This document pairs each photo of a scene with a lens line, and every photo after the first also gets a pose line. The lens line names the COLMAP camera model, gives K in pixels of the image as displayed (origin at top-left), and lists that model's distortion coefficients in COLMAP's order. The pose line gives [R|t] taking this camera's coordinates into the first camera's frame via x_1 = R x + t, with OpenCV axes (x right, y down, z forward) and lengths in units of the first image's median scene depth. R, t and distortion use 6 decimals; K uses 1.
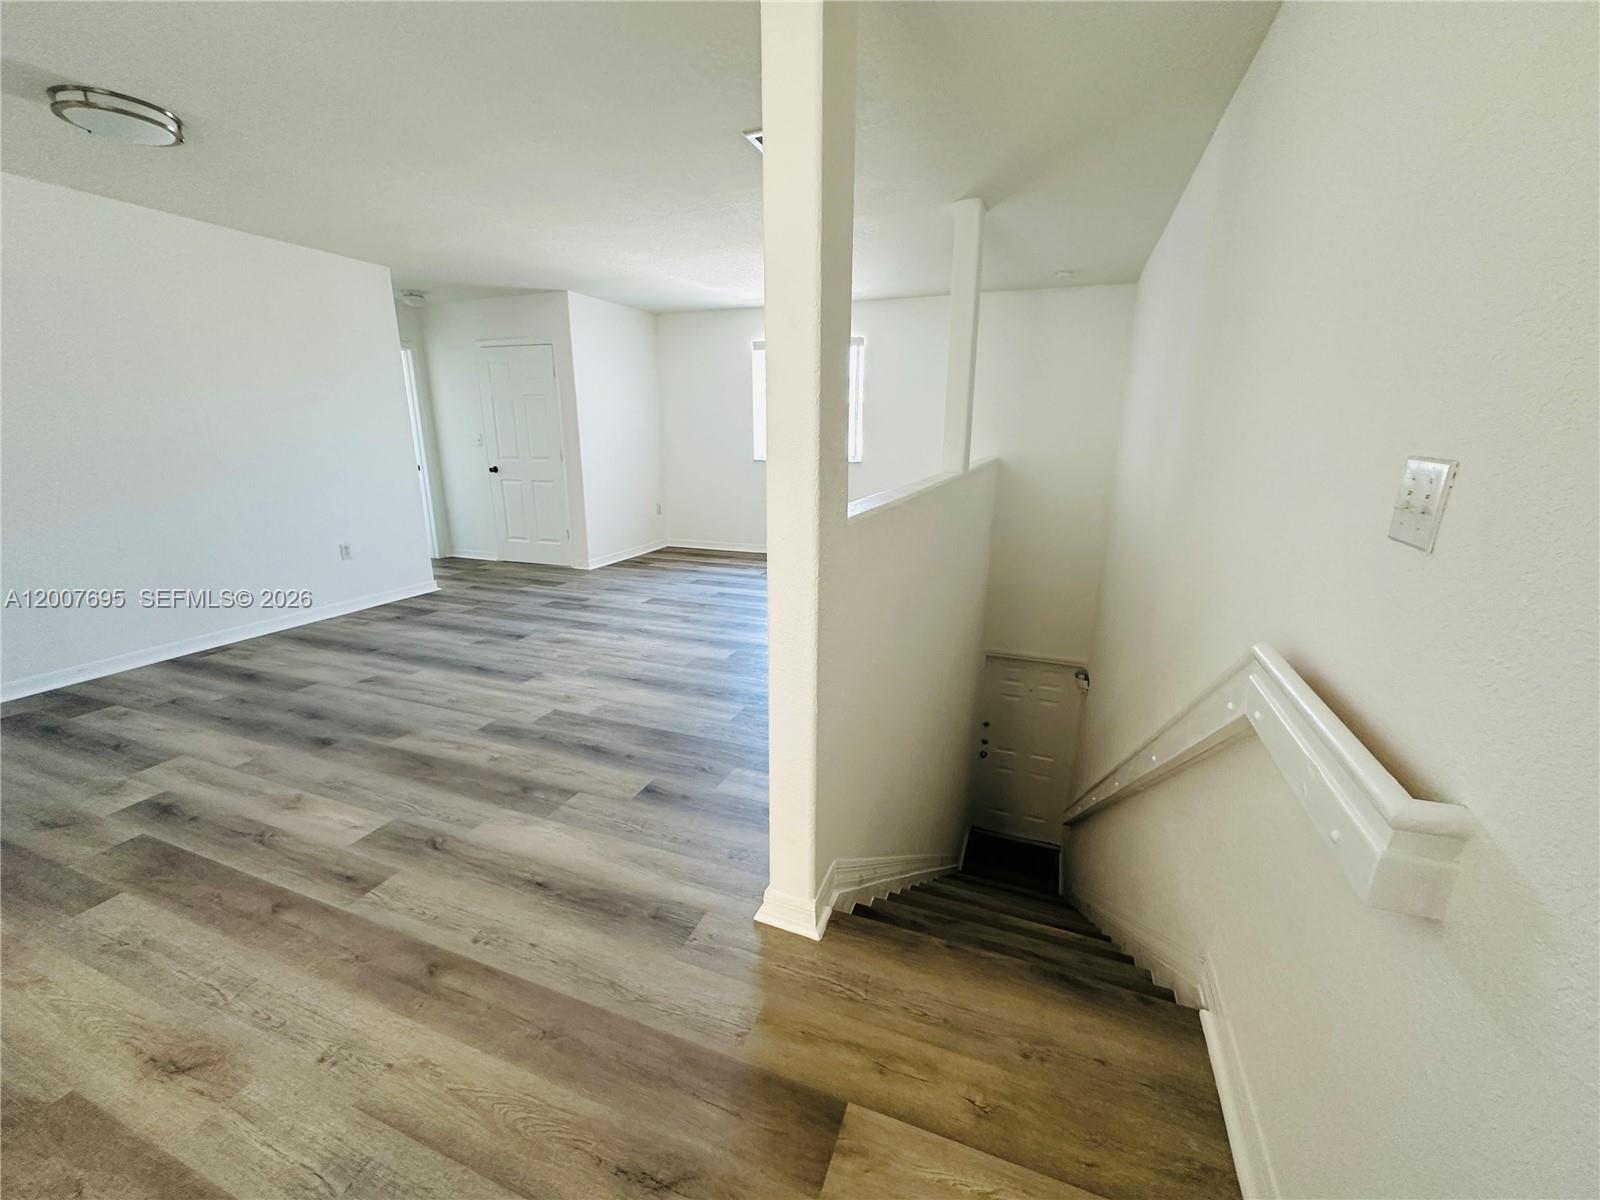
lens RADIAL K [[641.5, 0, 803.6], [0, 641.5, 597.1], [0, 0, 1]] dist [-0.001946, 0.000380]
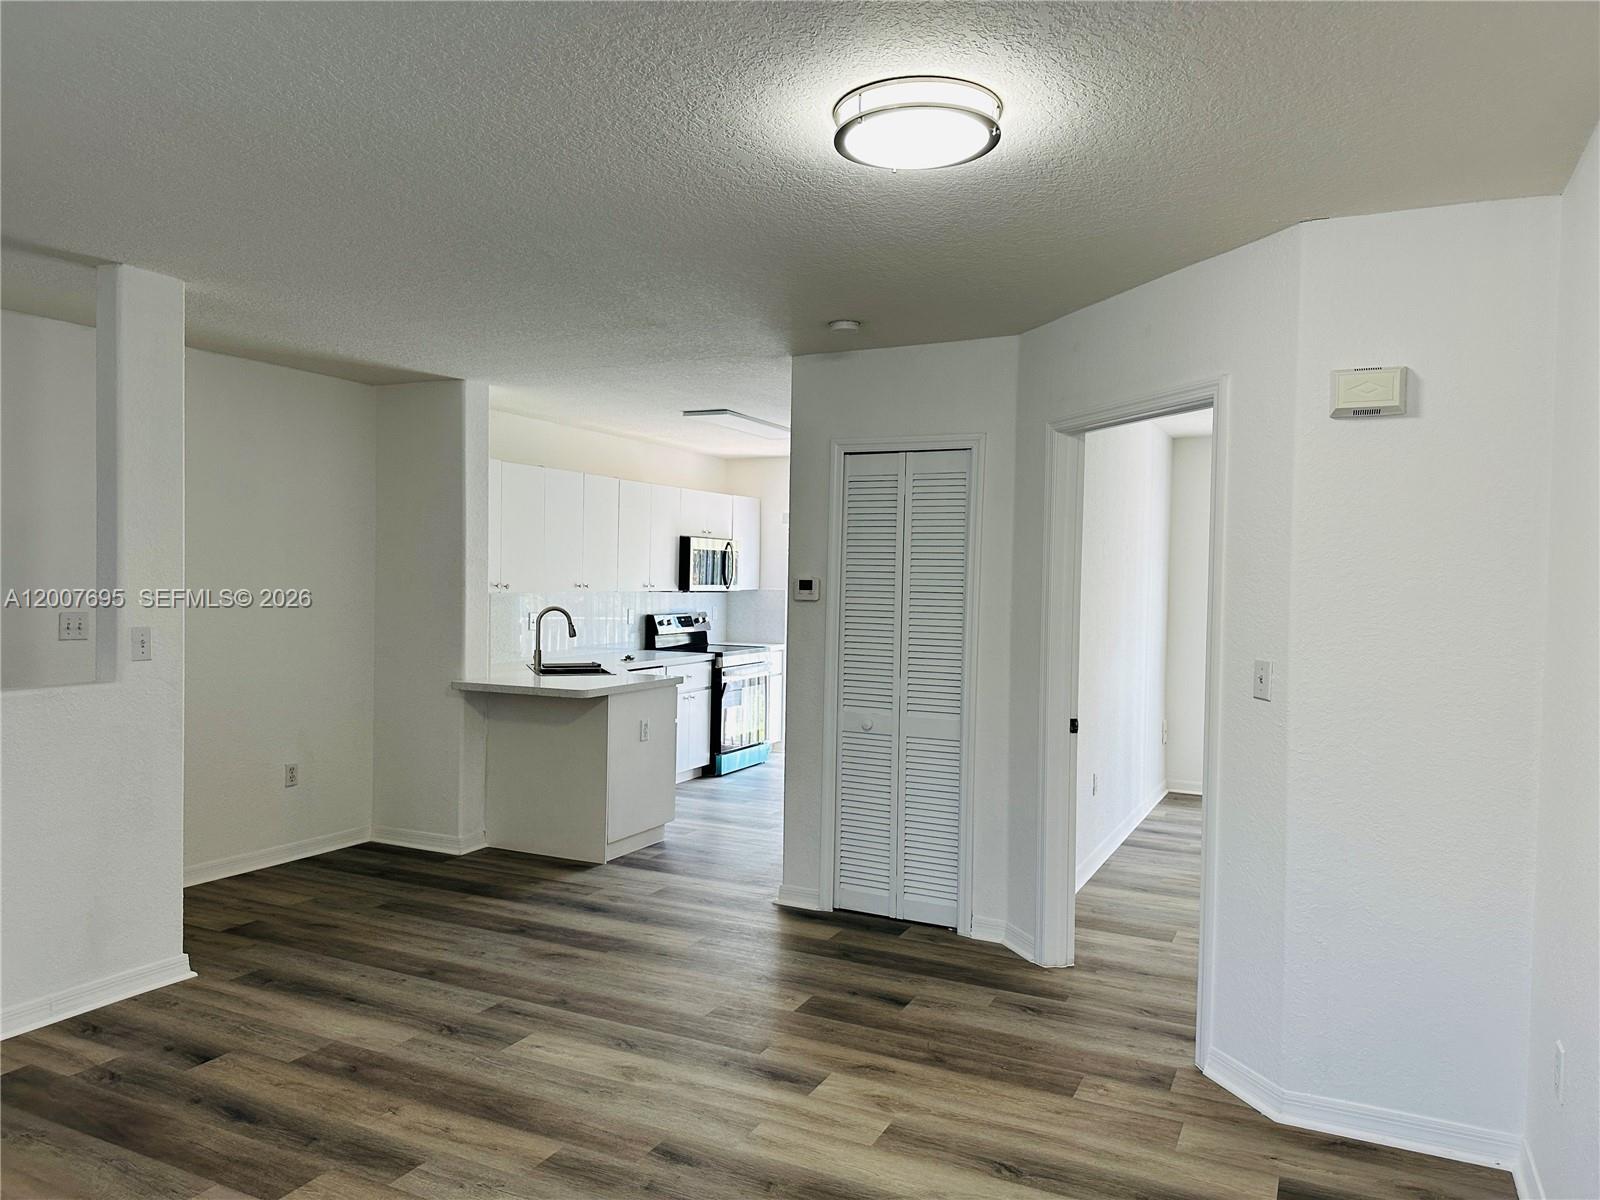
lens RADIAL K [[1098.5, 0, 800.0], [0, 1098.5, 600.0], [0, 0, 1]] dist [0.027869, -0.001574]
pose [[-0.996886, -0.021241, 0.075940, -0.793242], [0.000085, 0.962746, 0.270409, -0.464029], [-0.078854, 0.269573, -0.959746, 1.559289]]
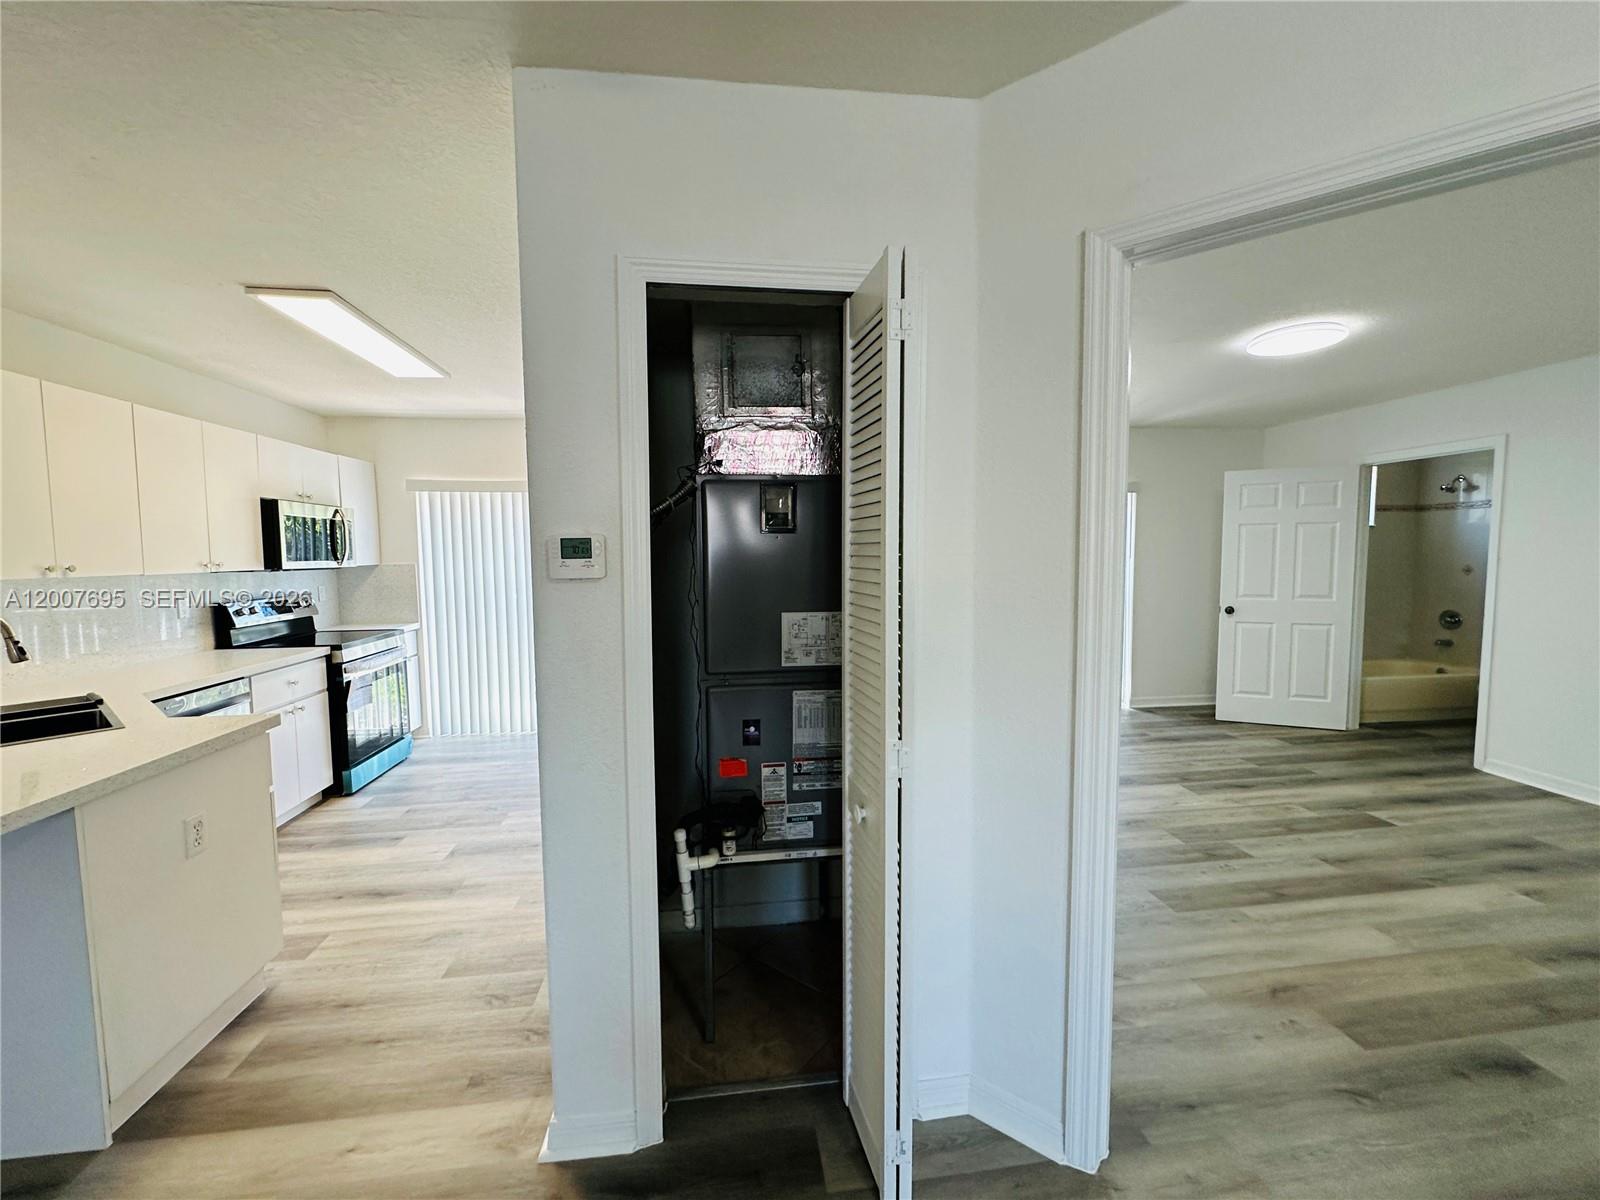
lens RADIAL K [[639.1, 0, 802.6], [0, 639.1, 598.3], [0, 0, 1]] dist [-0.001838, 0.000106]
pose [[-0.875010, 0.043268, -0.482168, -0.603460], [-0.111948, 0.950916, 0.288489, -0.176845], [0.470984, 0.306408, -0.827217, 0.515931]]
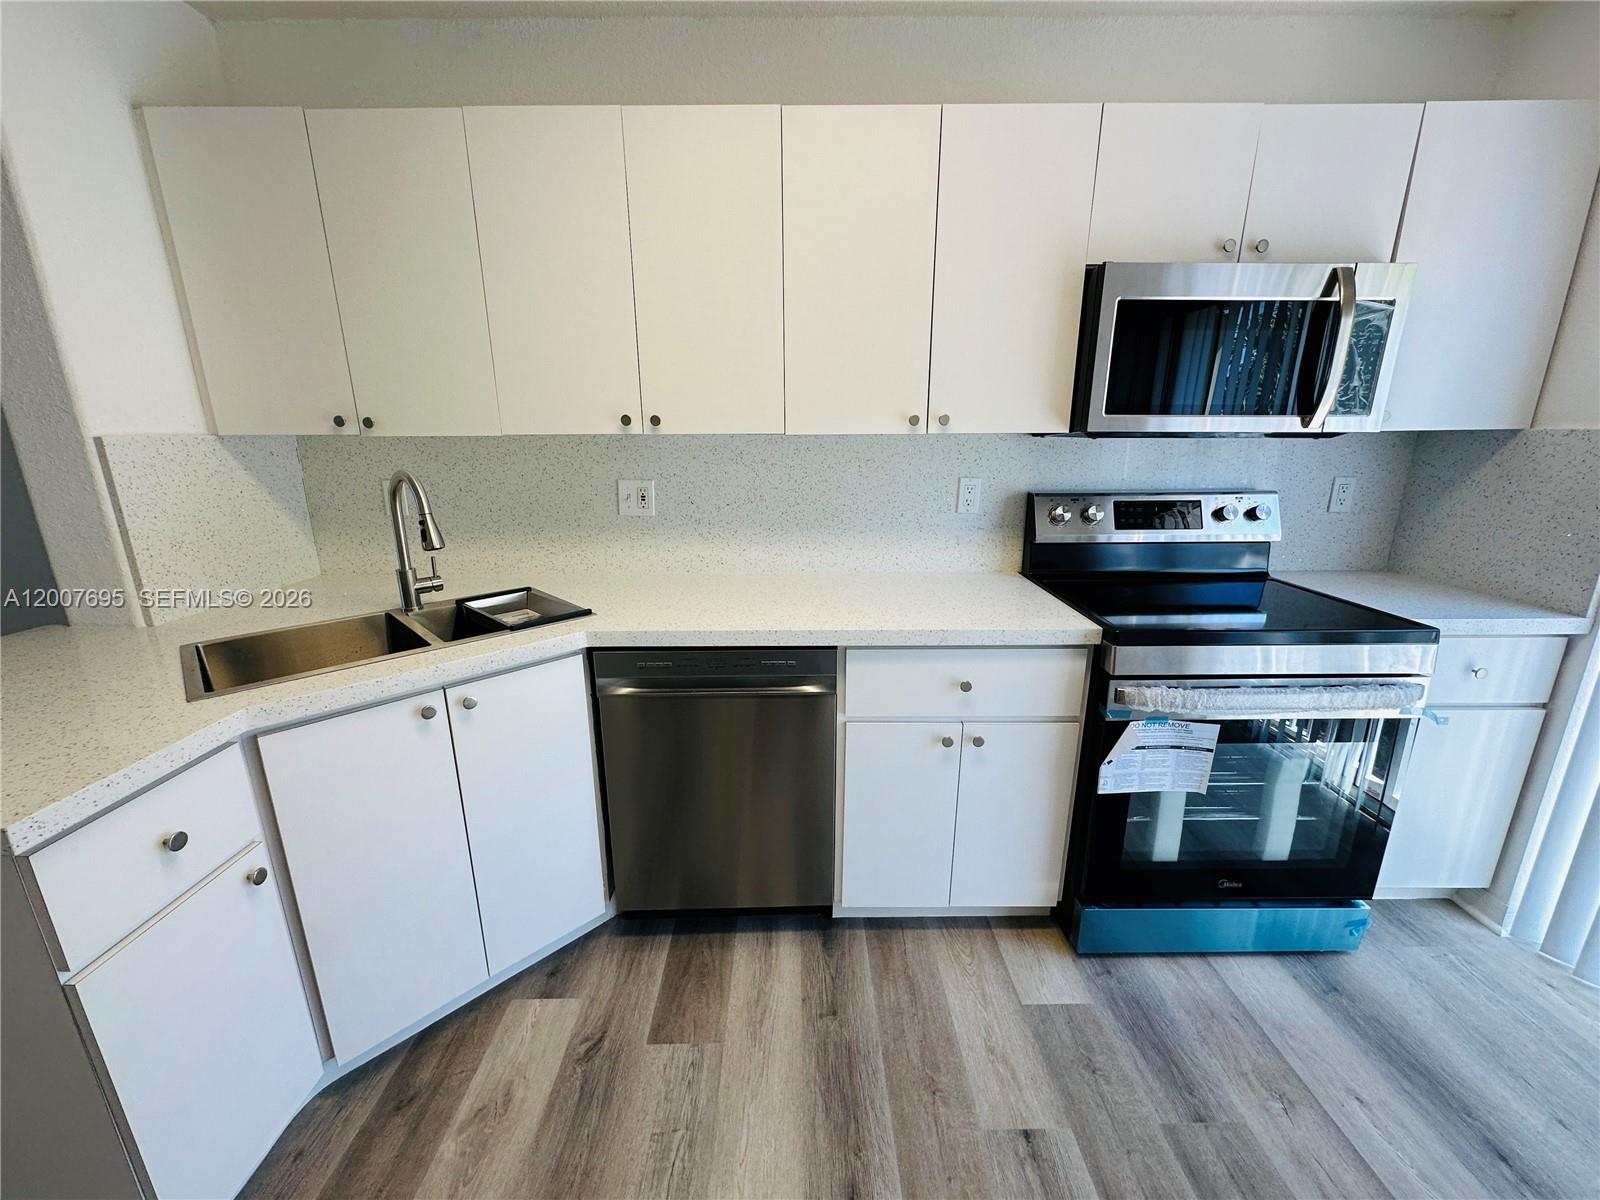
lens RADIAL K [[639.1, 0, 802.6], [0, 639.1, 598.3], [0, 0, 1]] dist [-0.001838, 0.000106]
pose [[-0.368985, -0.236981, 0.898716, -0.751984], [0.234477, 0.911937, 0.336736, 0.112804], [-0.899372, 0.334979, -0.280925, -0.525671]]
